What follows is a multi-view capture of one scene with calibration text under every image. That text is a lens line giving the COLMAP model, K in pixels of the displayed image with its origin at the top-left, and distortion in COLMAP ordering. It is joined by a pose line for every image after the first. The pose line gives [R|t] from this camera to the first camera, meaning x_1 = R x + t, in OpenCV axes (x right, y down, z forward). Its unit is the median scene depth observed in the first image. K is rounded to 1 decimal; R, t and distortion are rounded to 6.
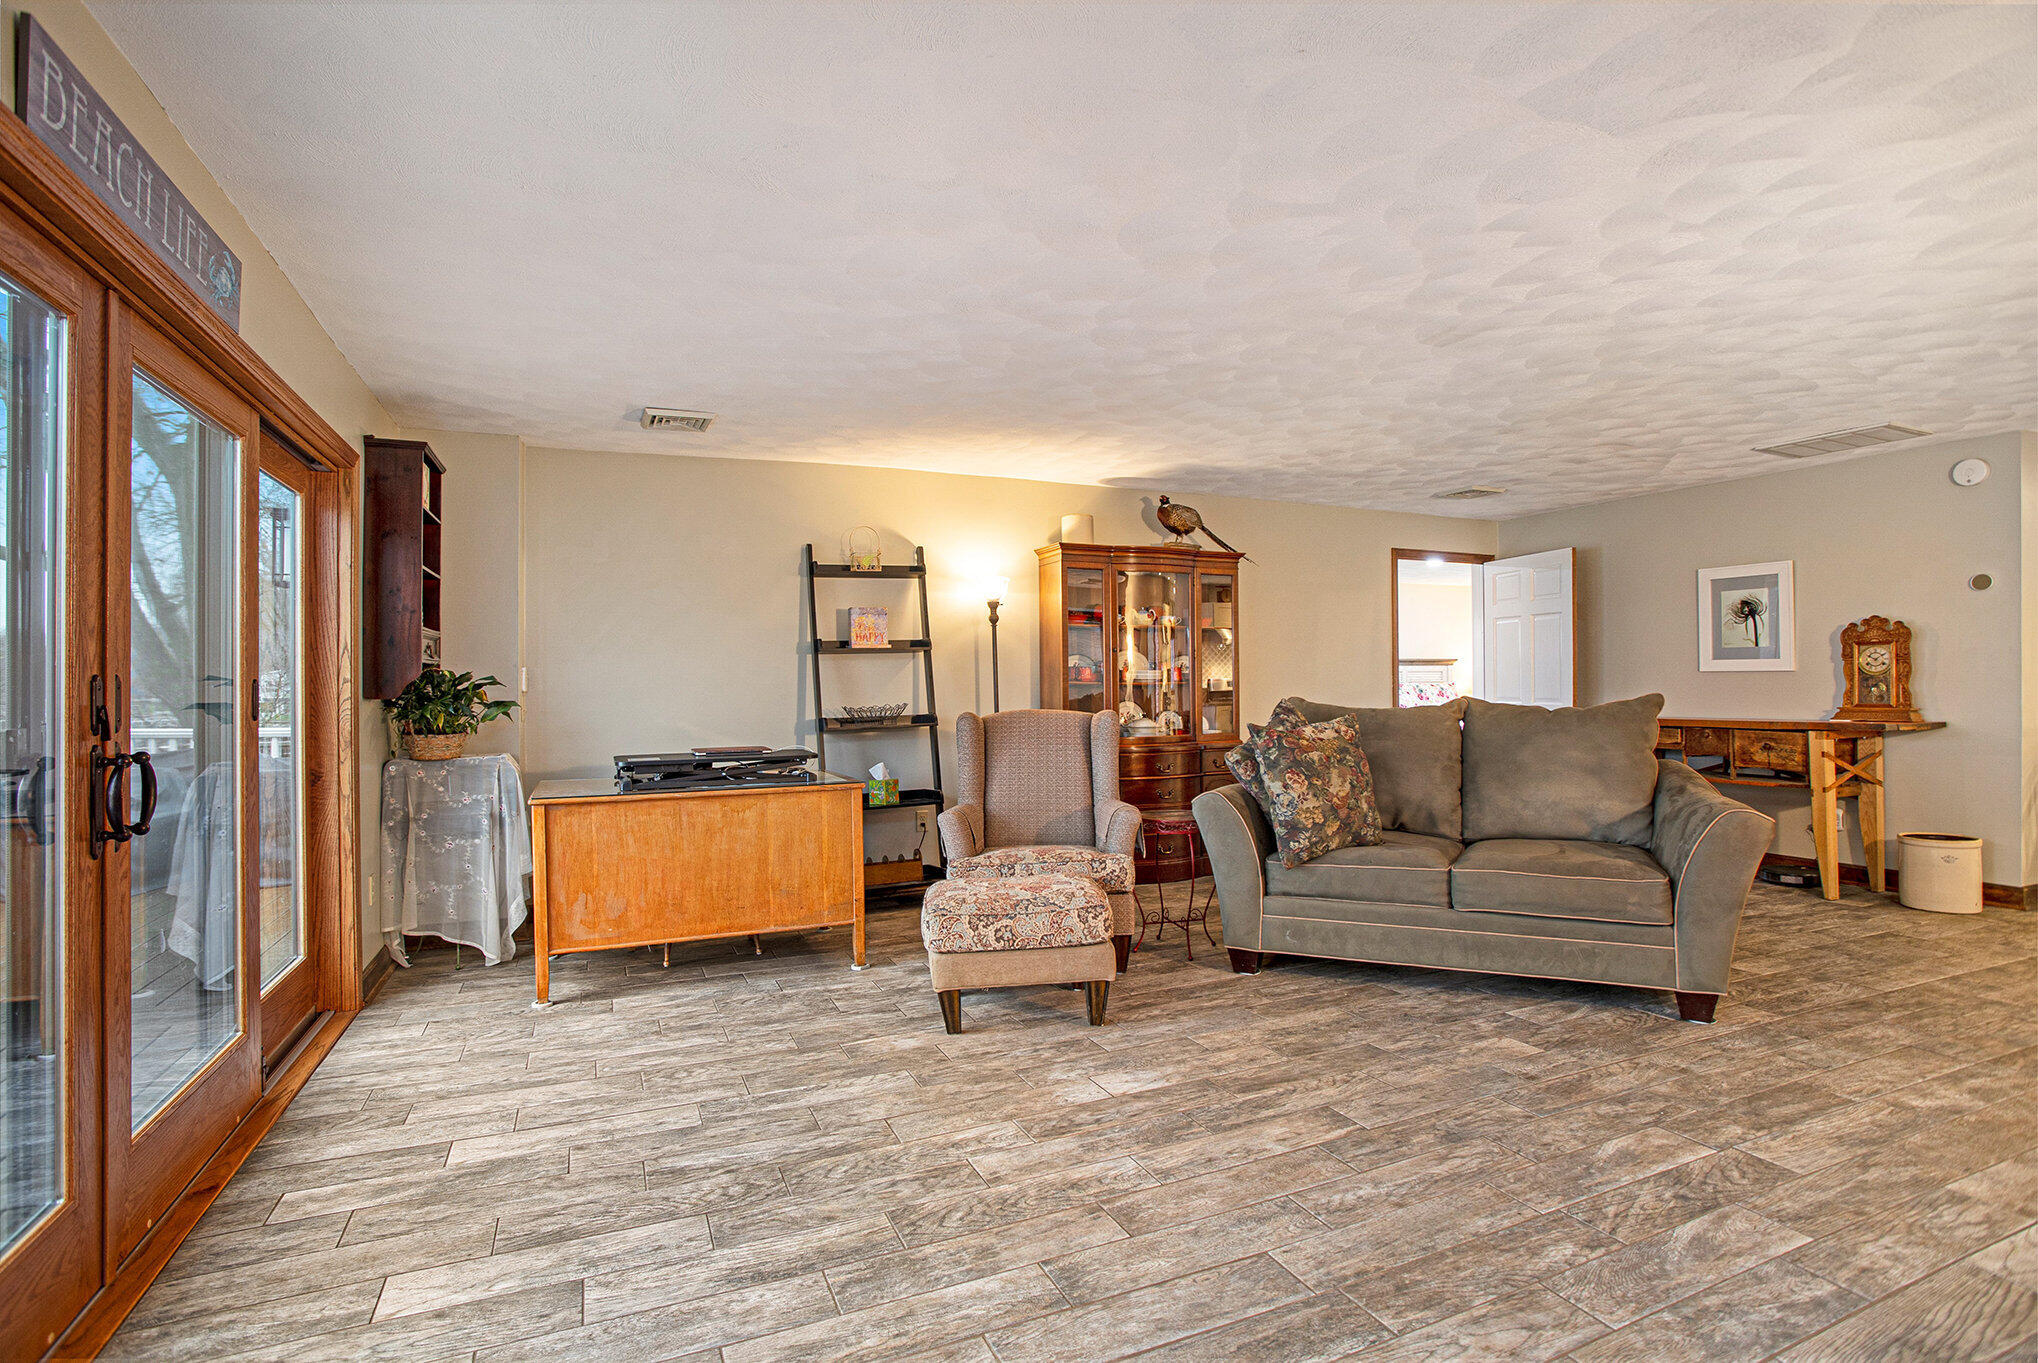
lens RADIAL K [[986.3, 0, 1017.6], [0, 986.3, 673.3], [0, 0, 1]] dist [-0.051441, 0.016571]
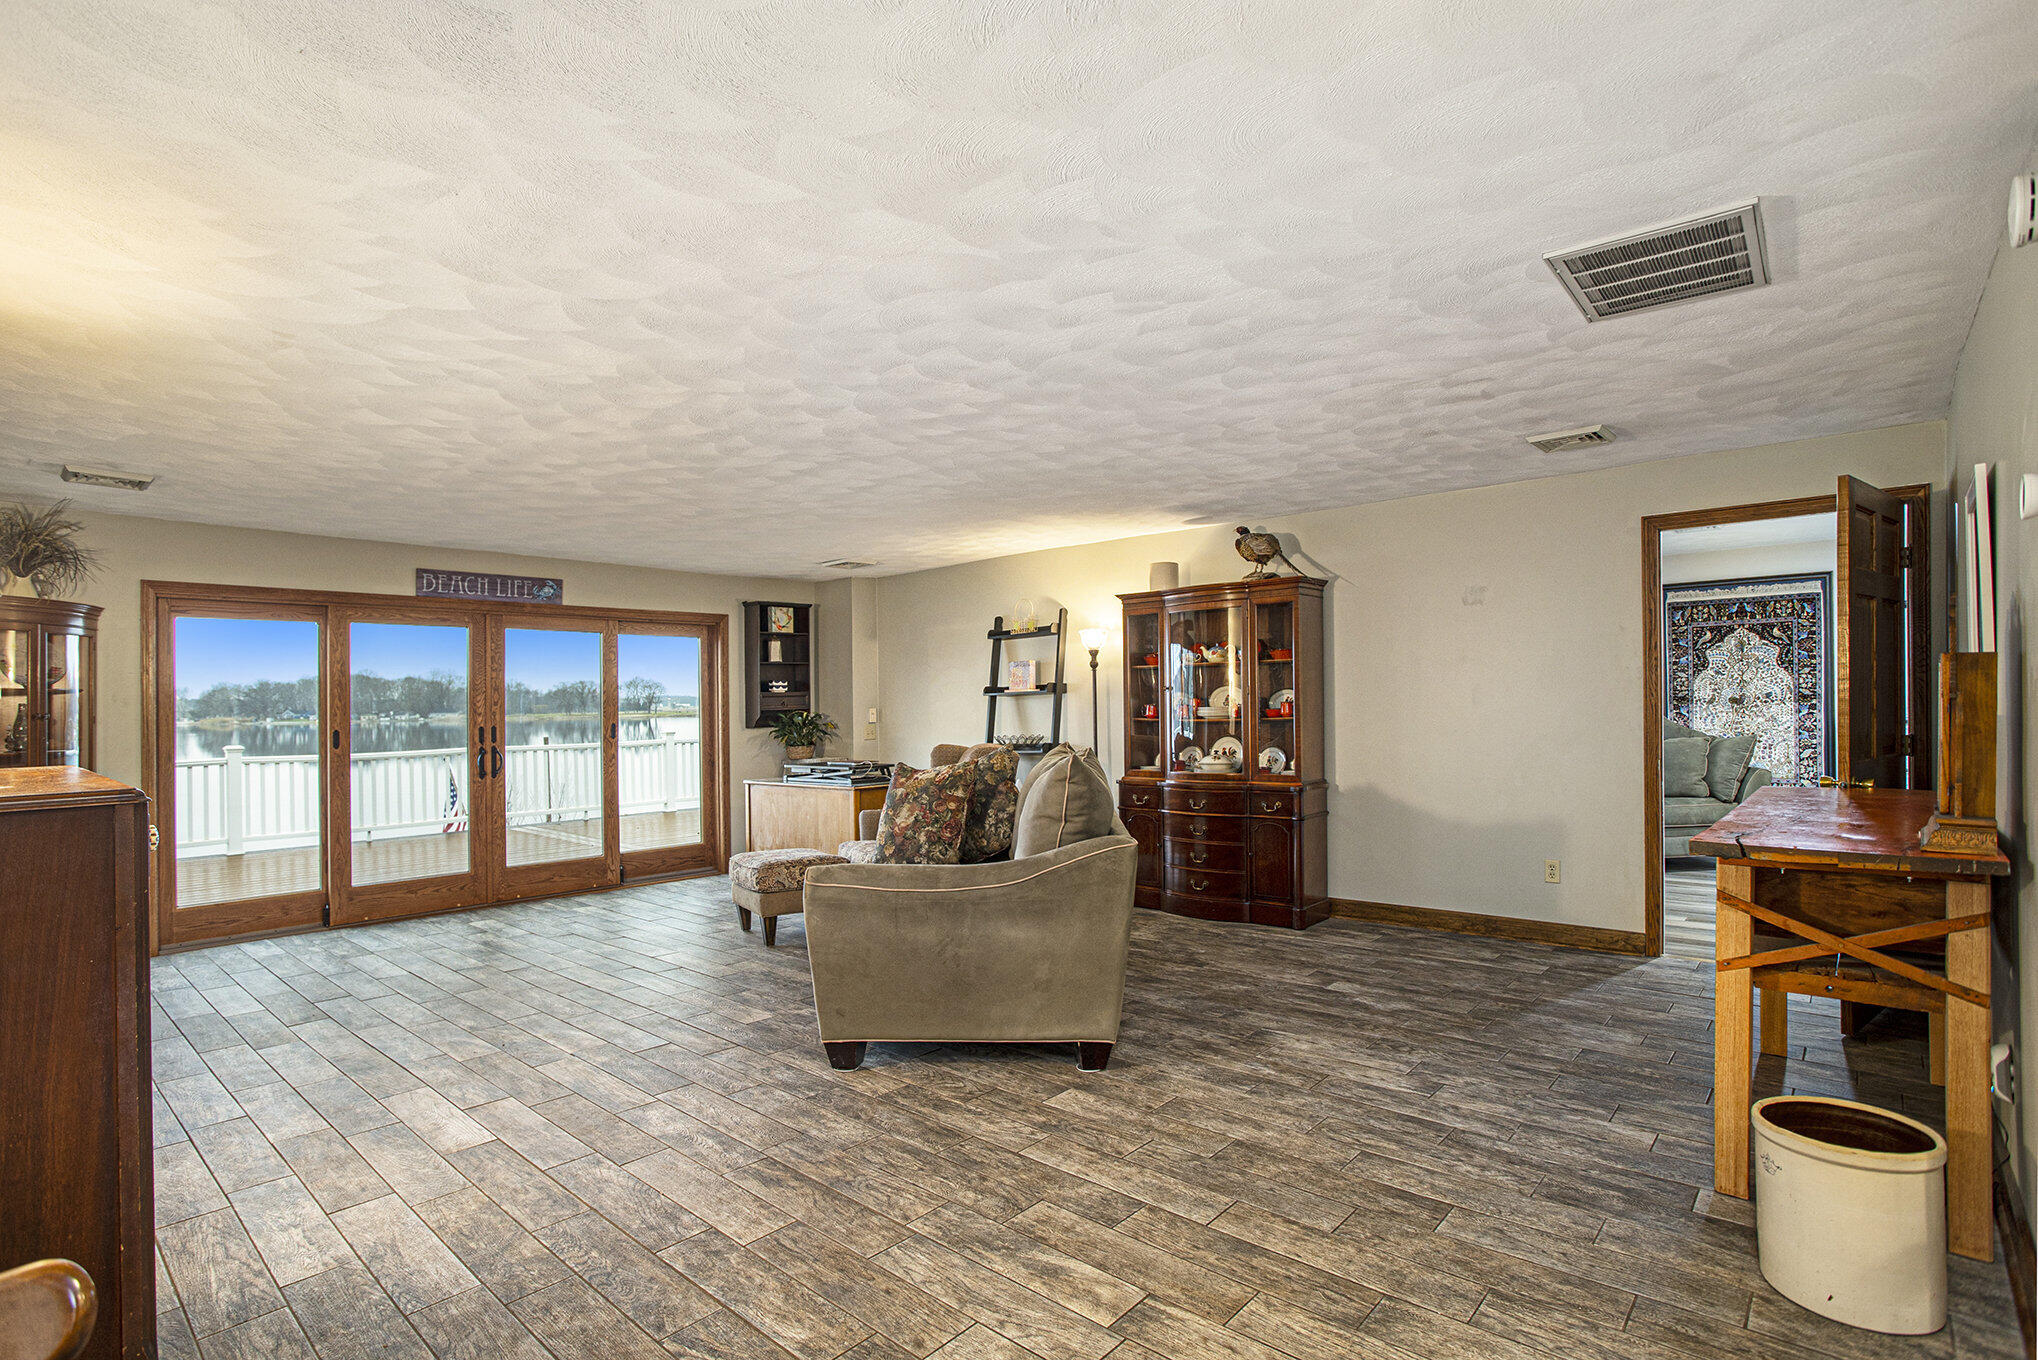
lens RADIAL K [[986.3, 0, 981.6], [0, 986.3, 679.2], [0, 0, 1]] dist [-0.051441, 0.016571]
pose [[0.408414, -0.019613, -0.912586, 2.348510], [0.029554, 0.999529, -0.008255, -0.076082], [0.912318, -0.023599, 0.408801, 0.929995]]
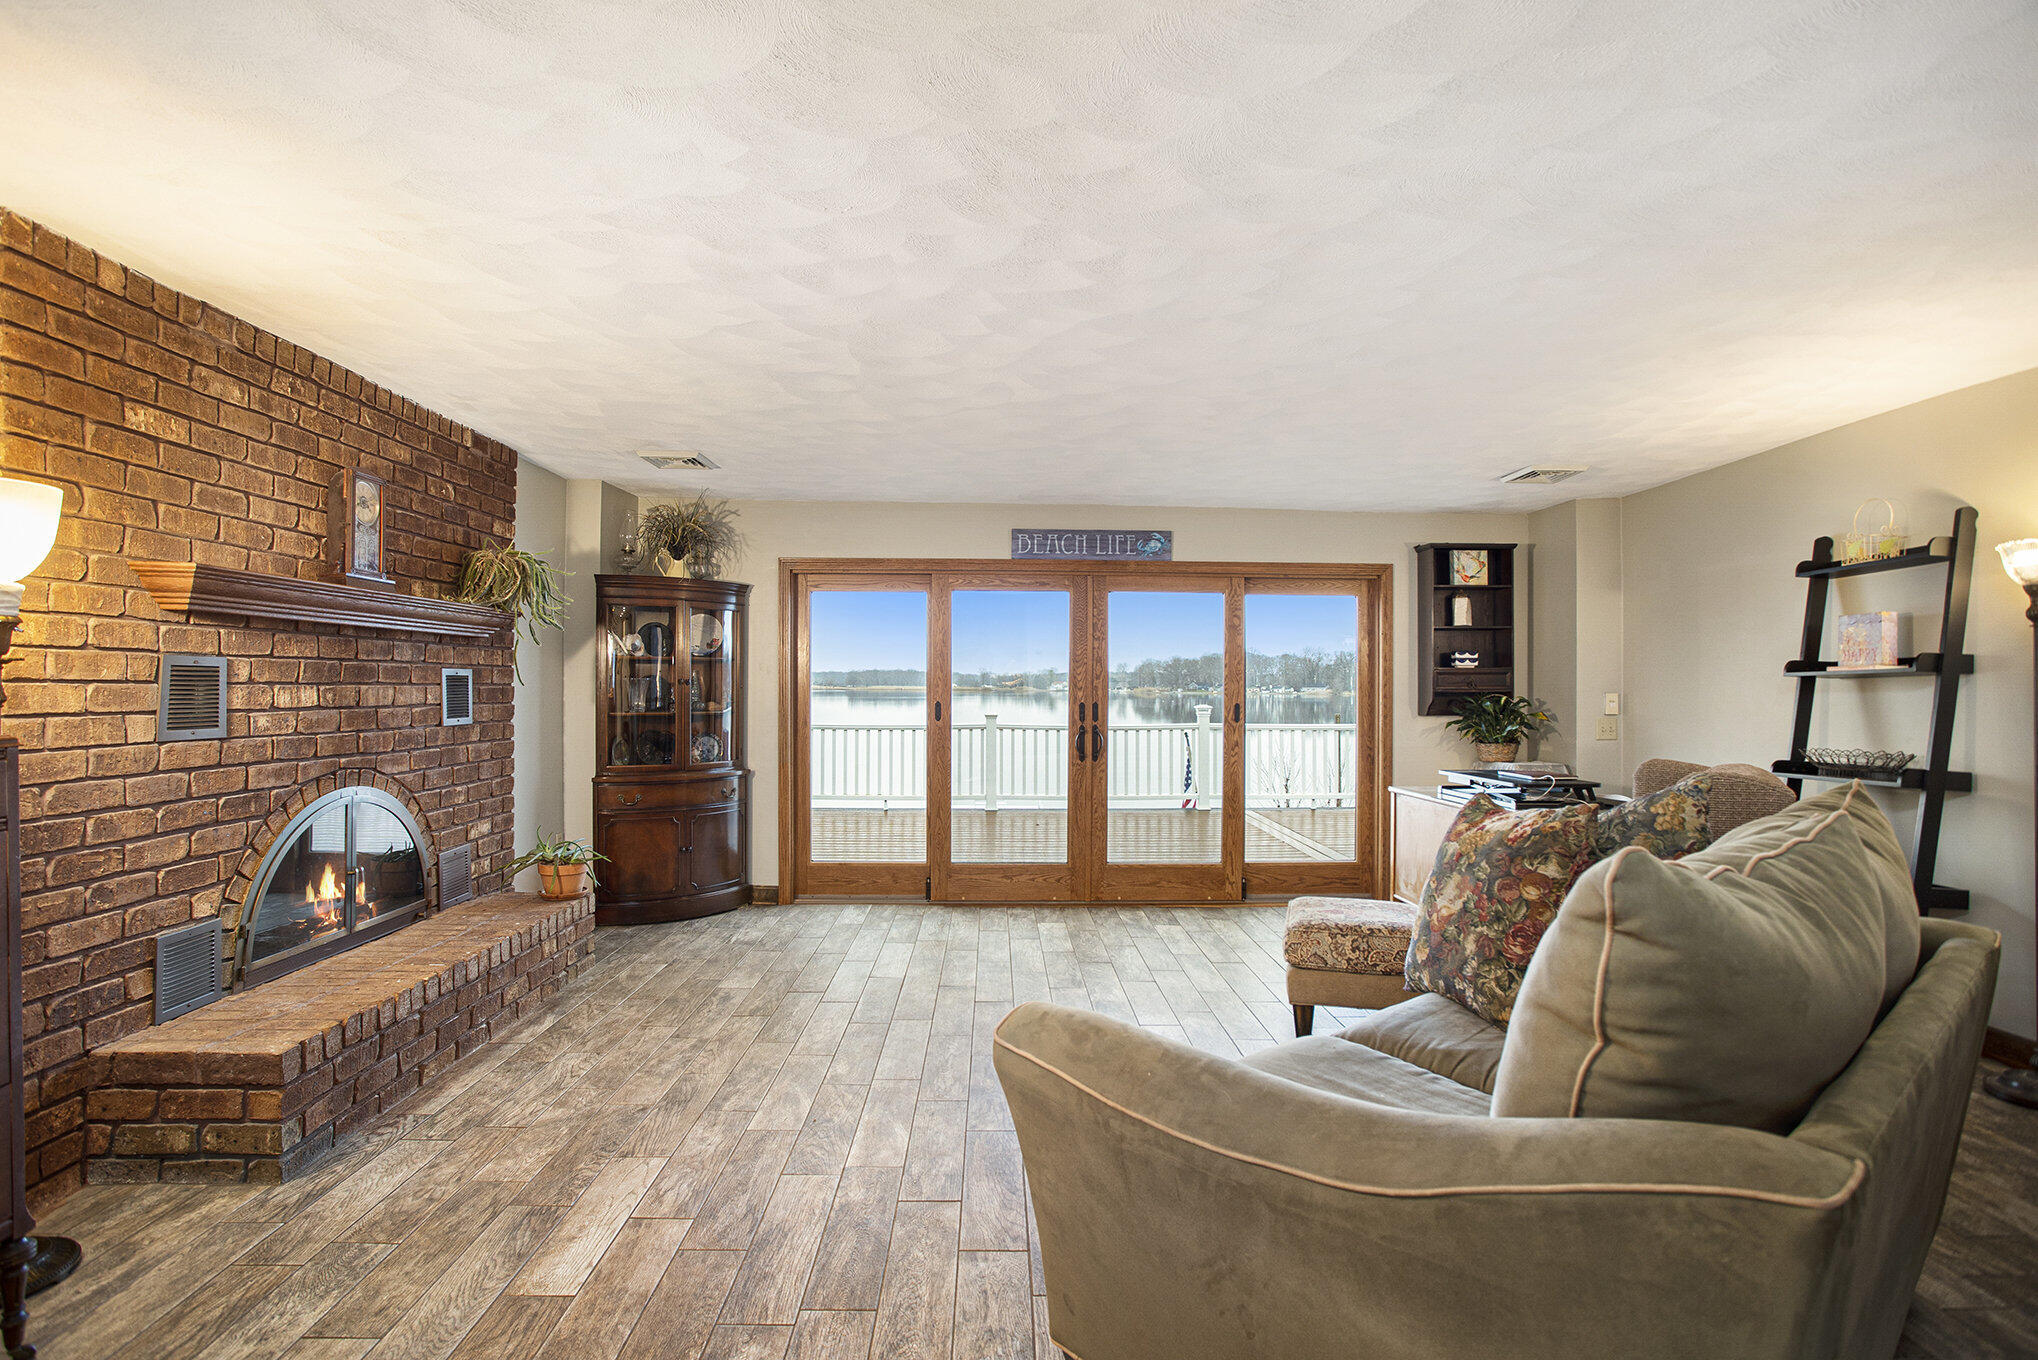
lens RADIAL K [[986.3, 0, 1040.1], [0, 986.3, 670.6], [0, 0, 1]] dist [-0.051441, 0.016571]
pose [[-0.355570, -0.006358, -0.934628, 1.628823], [0.014230, 0.999824, -0.012215, -0.058702], [0.934541, -0.017643, -0.355417, 1.543381]]
